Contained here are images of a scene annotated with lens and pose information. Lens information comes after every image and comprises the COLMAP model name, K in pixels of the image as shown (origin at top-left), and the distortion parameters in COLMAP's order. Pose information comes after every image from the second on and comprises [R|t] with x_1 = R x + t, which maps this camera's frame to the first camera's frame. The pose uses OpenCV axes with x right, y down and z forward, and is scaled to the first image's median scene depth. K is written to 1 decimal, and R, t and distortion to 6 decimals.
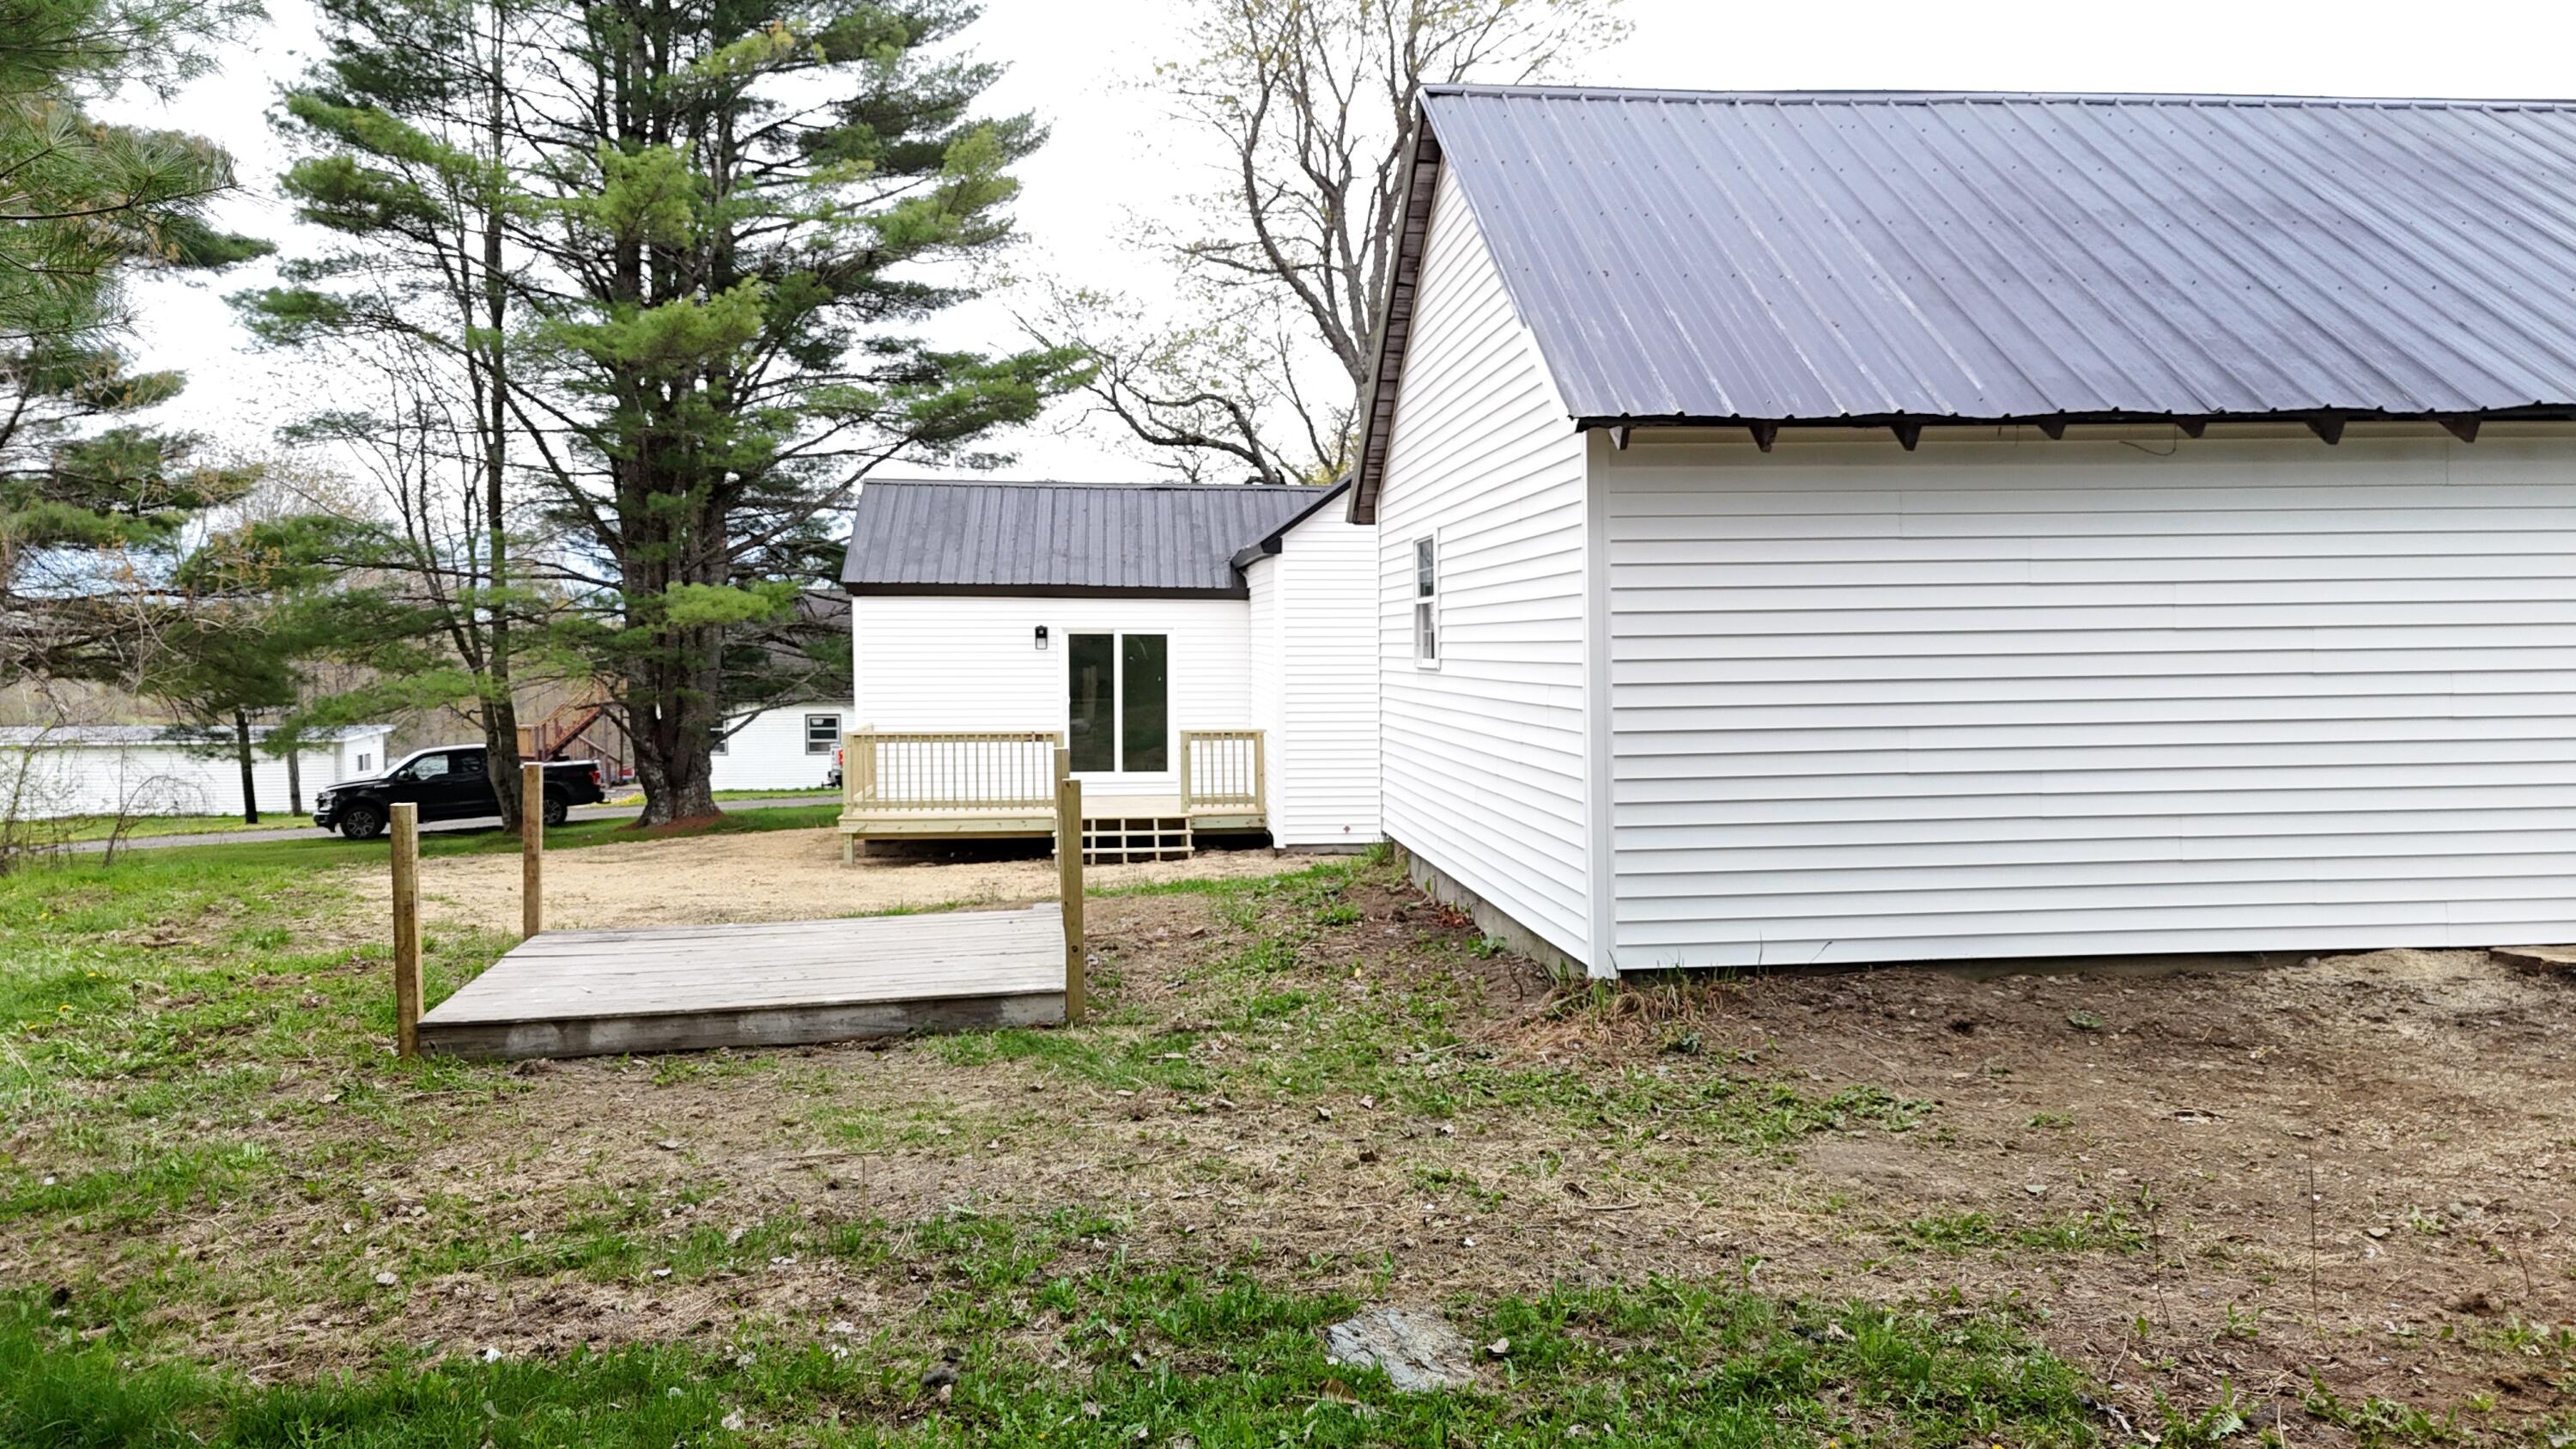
lens RADIAL K [[1920.0, 0, 1288.0], [0, 1920.0, 724.5], [0, 0, 1]] dist [0.083199, -0.070951]
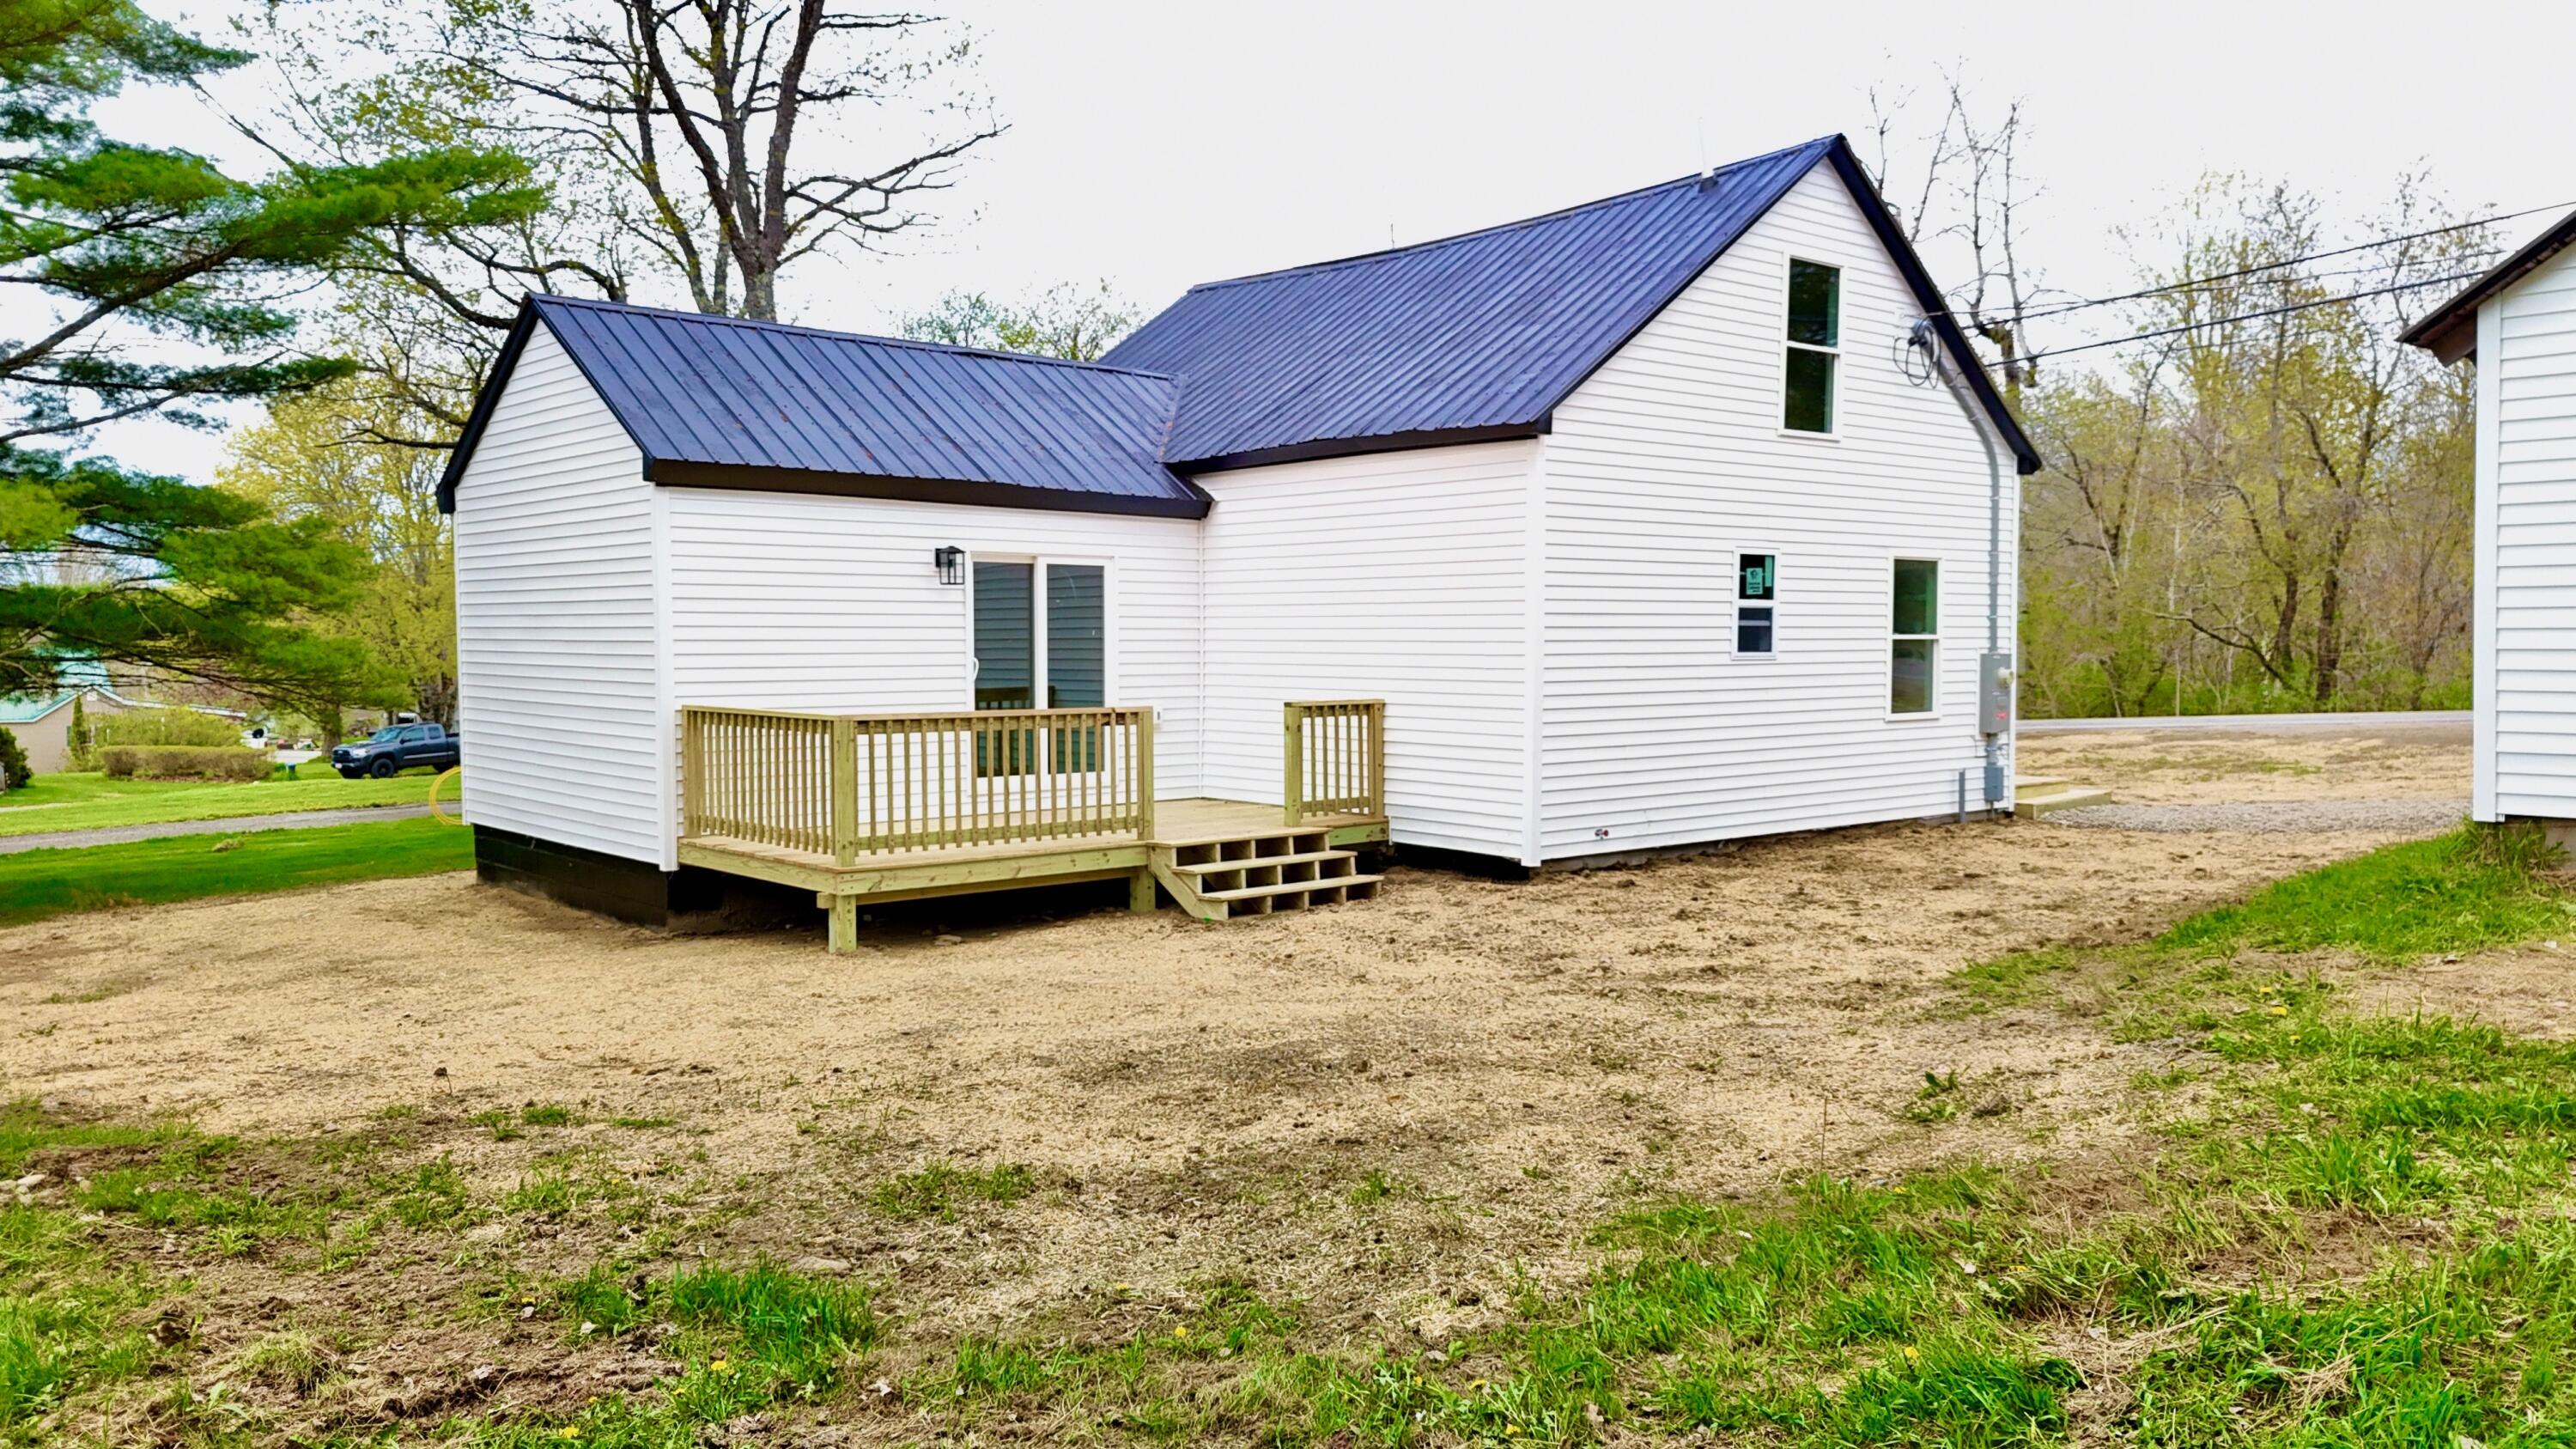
lens RADIAL K [[1920.0, 0, 1288.0], [0, 1920.0, 724.5], [0, 0, 1]] dist [0.083199, -0.070951]
pose [[0.806958, -0.023847, 0.590127, -0.410482], [0.025550, 0.999659, 0.005459, 0.006305], [-0.590055, 0.010673, 0.807292, 0.423656]]
